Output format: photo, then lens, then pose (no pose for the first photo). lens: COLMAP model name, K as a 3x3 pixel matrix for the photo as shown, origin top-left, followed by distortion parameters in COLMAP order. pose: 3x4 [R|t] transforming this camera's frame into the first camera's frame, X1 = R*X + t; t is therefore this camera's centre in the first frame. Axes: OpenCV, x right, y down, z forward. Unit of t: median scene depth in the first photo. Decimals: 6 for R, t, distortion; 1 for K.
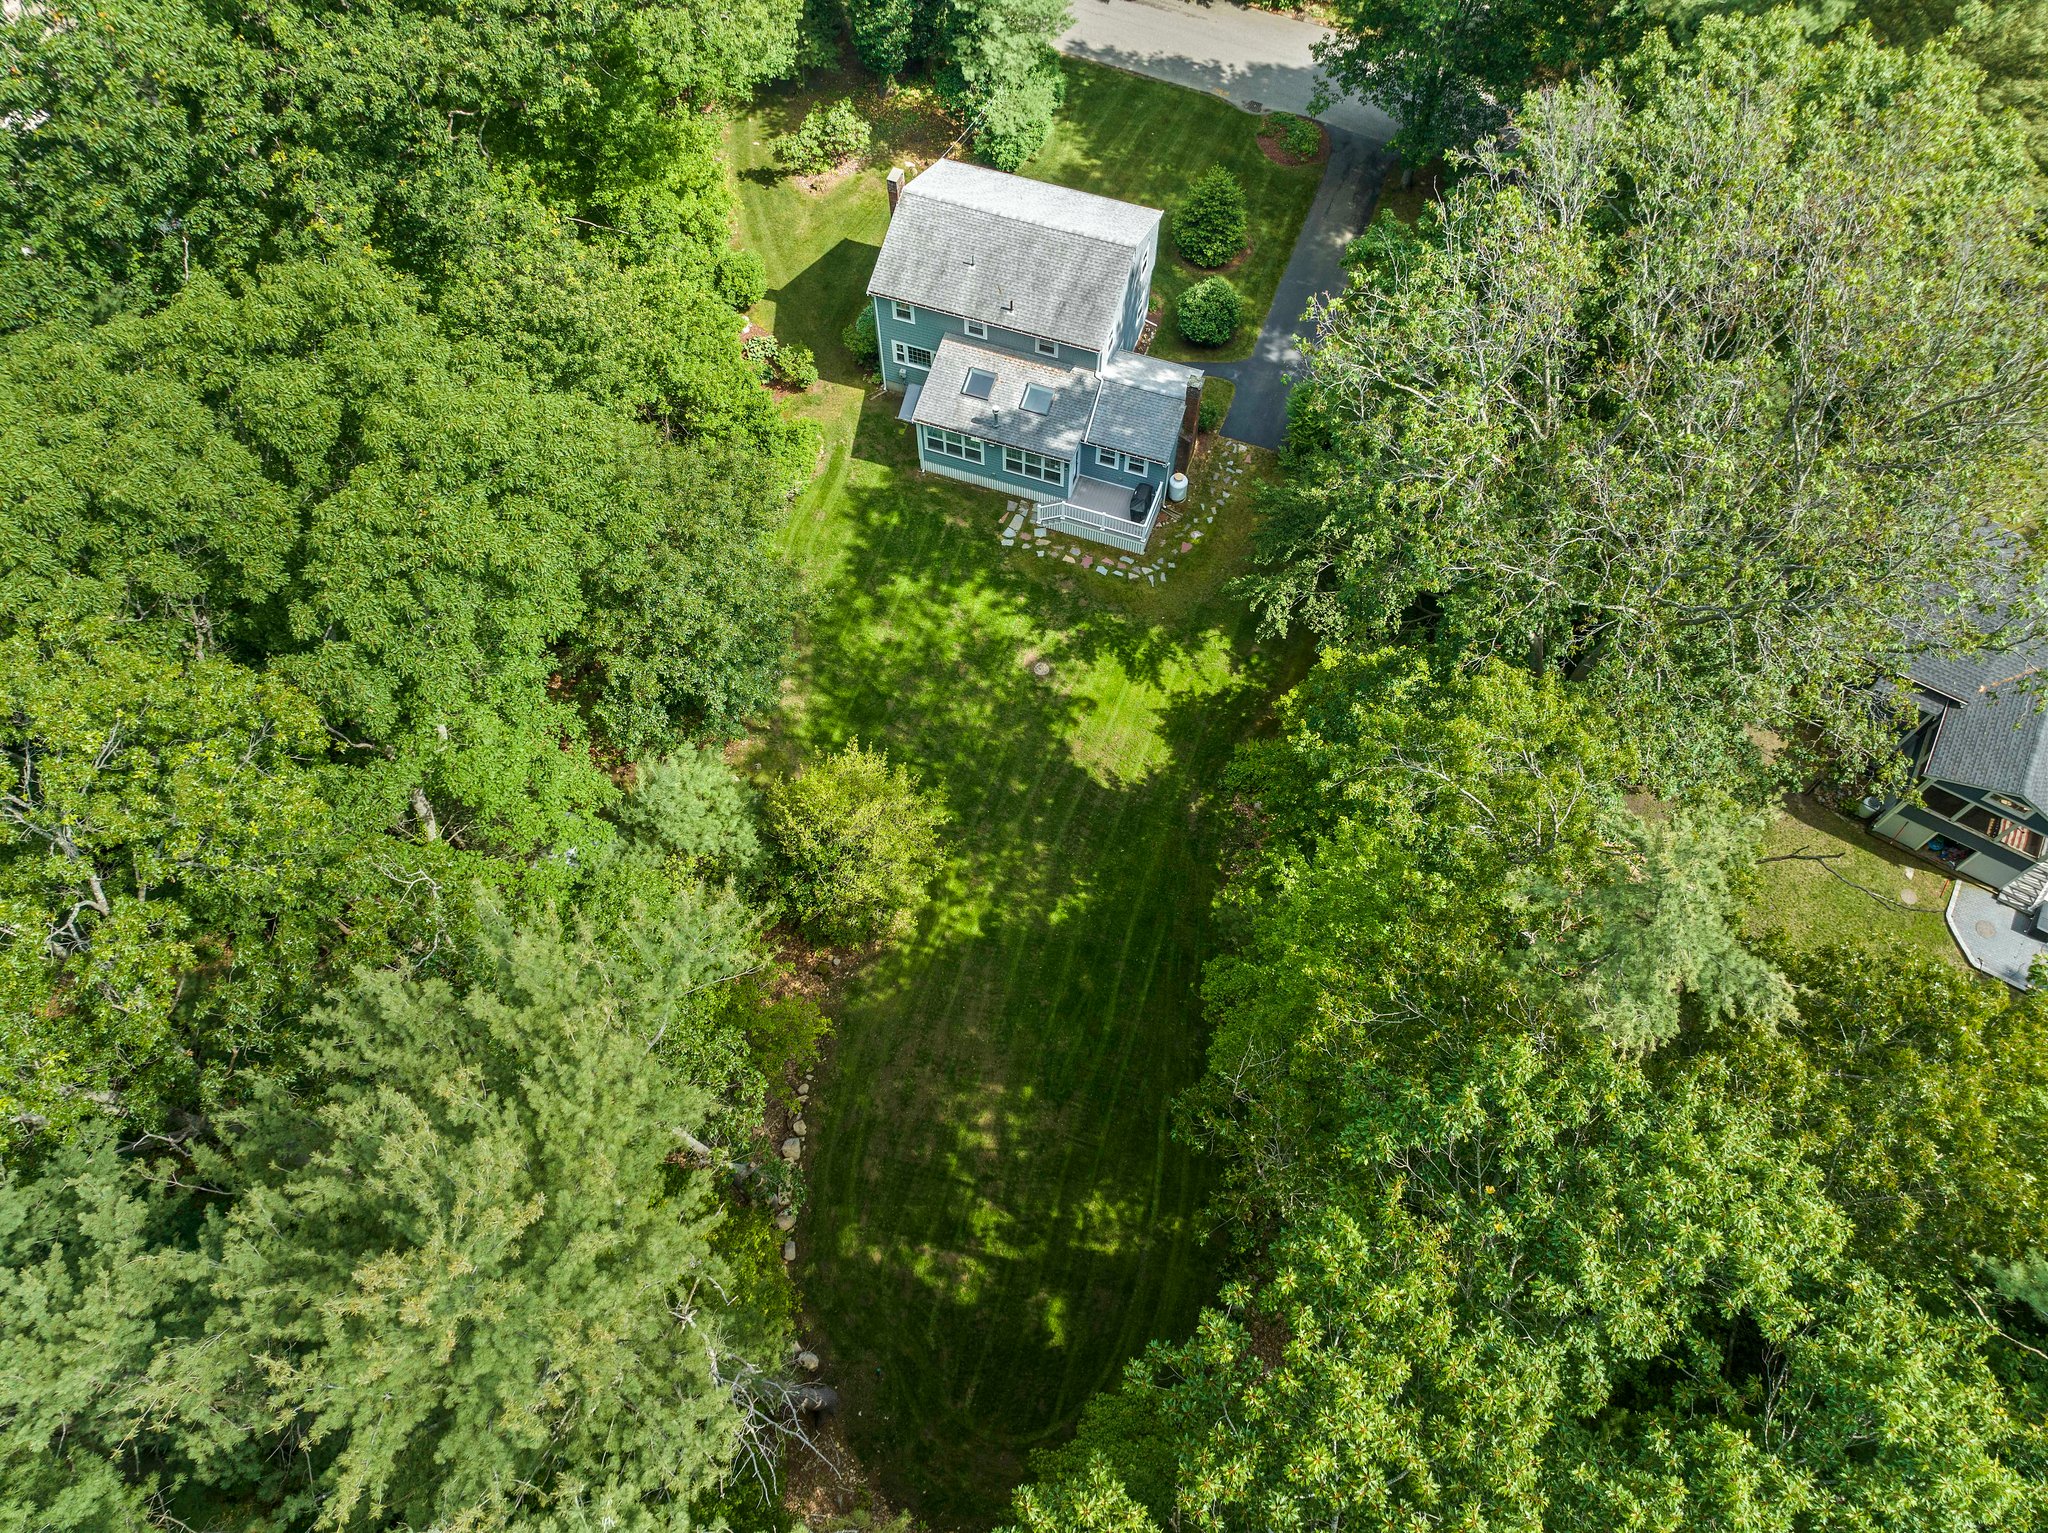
lens RADIAL K [[1455.6, 0, 1031.0], [0, 1455.6, 768.6], [0, 0, 1]] dist [-0.039176, -0.000988]
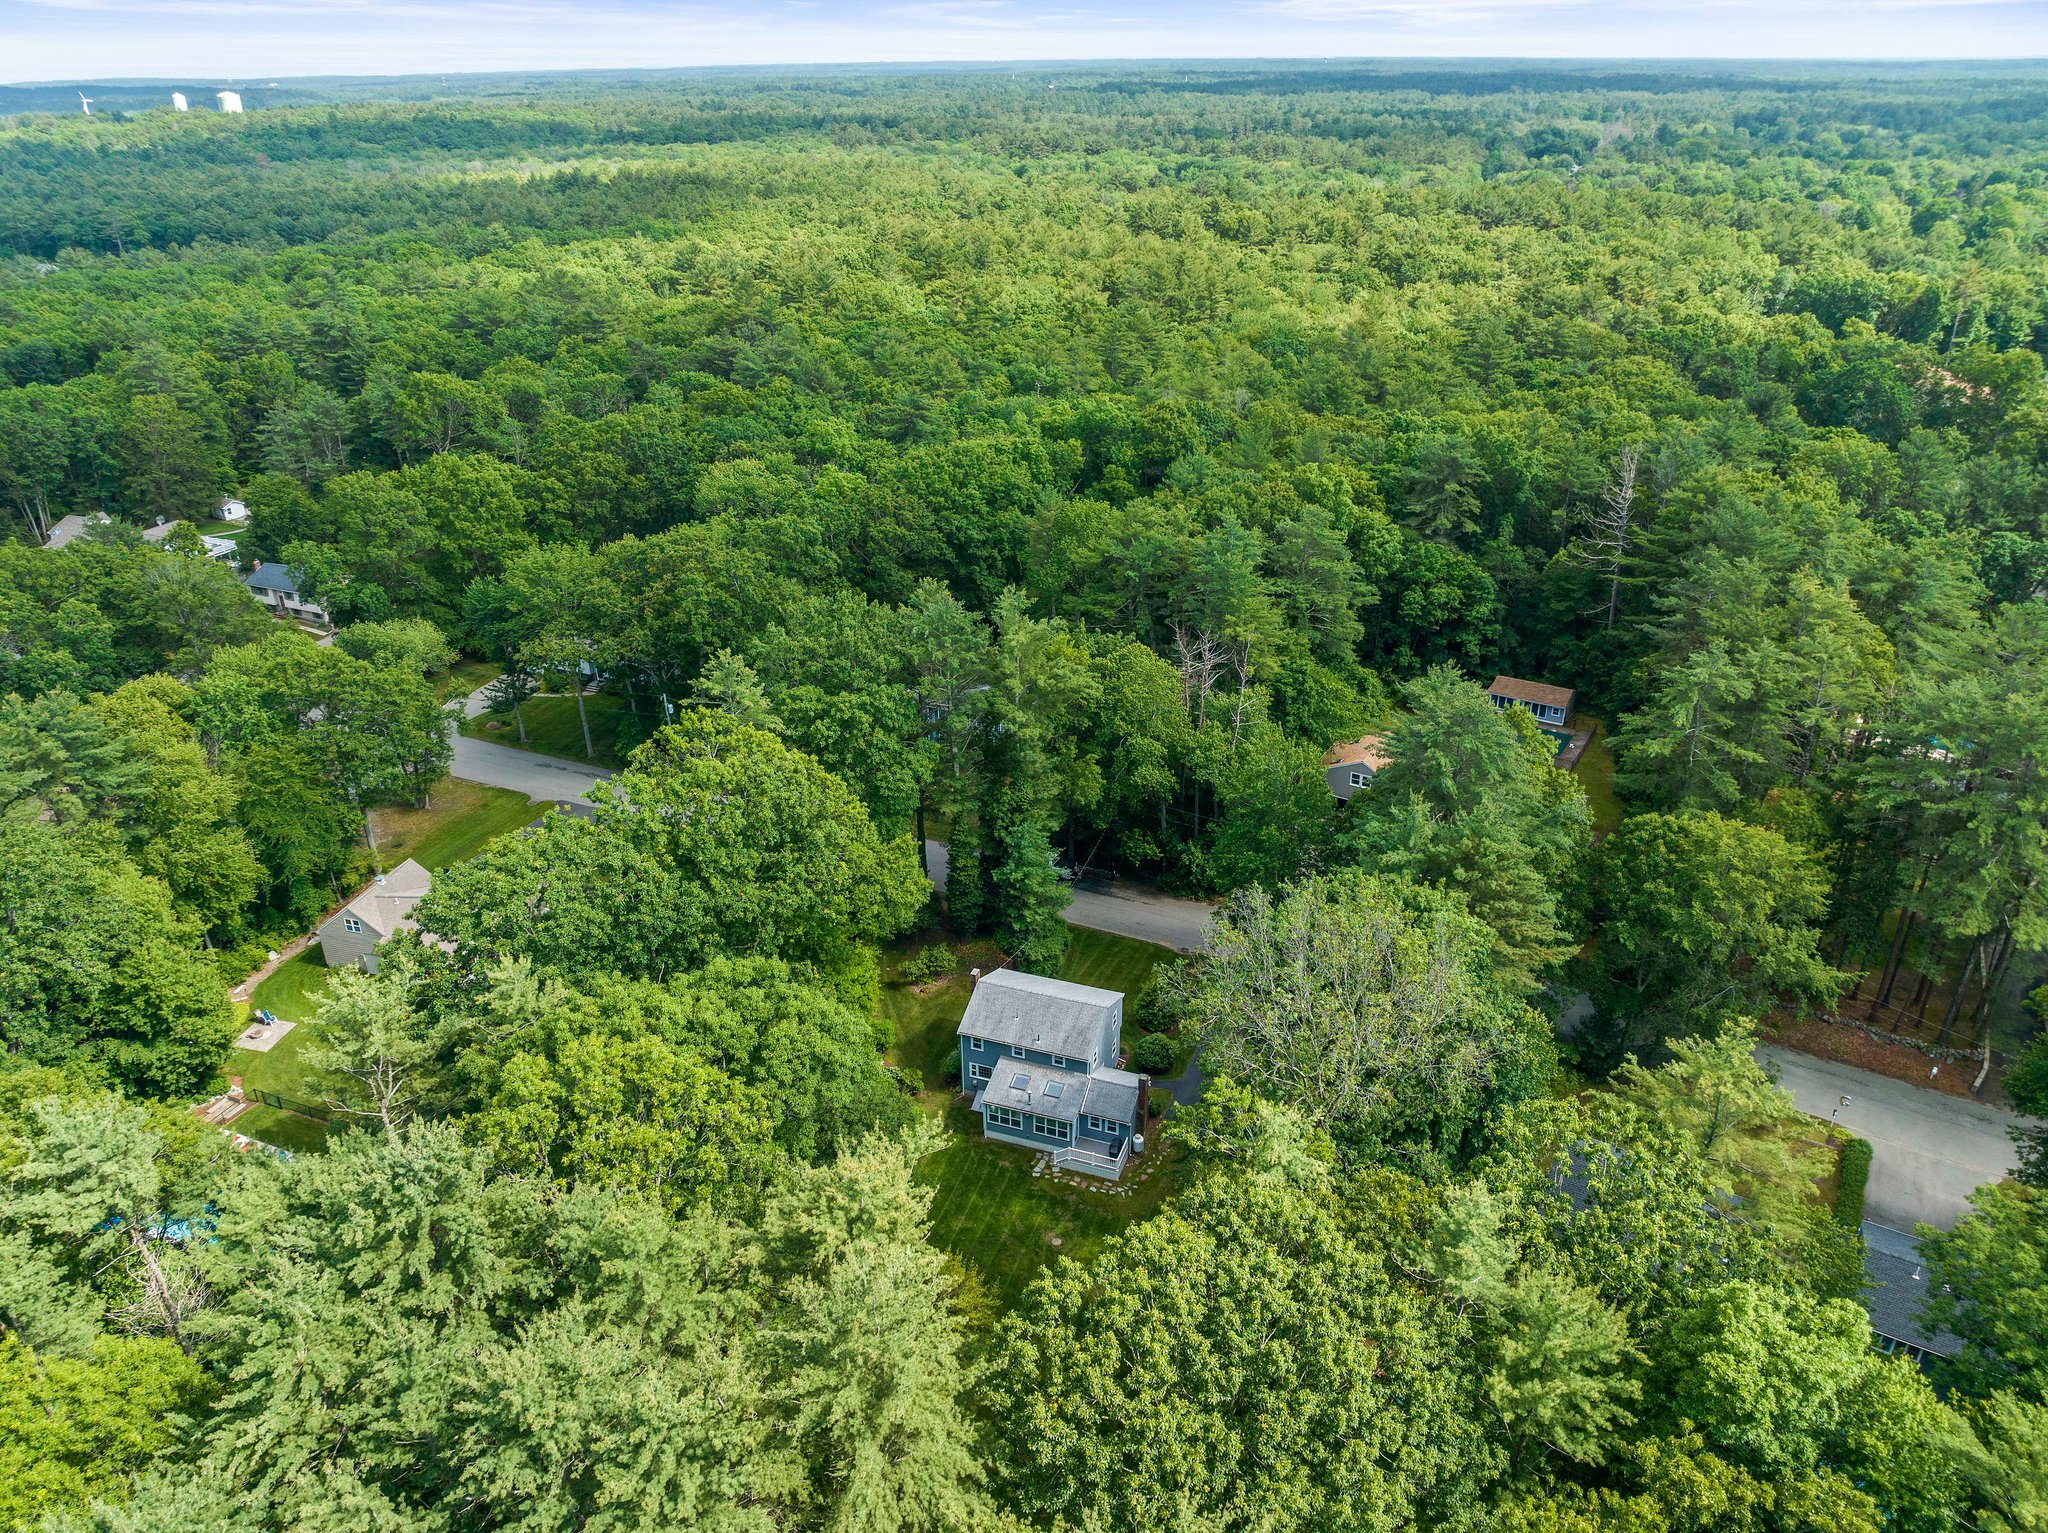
lens RADIAL K [[1455.6, 0, 1032.4], [0, 1455.6, 772.5], [0, 0, 1]] dist [-0.039176, -0.000988]
pose [[0.999835, -0.005162, -0.017442, 0.011016], [-0.005674, 0.822541, -0.568677, 0.413261], [0.017283, 0.568682, 0.822376, -0.632060]]
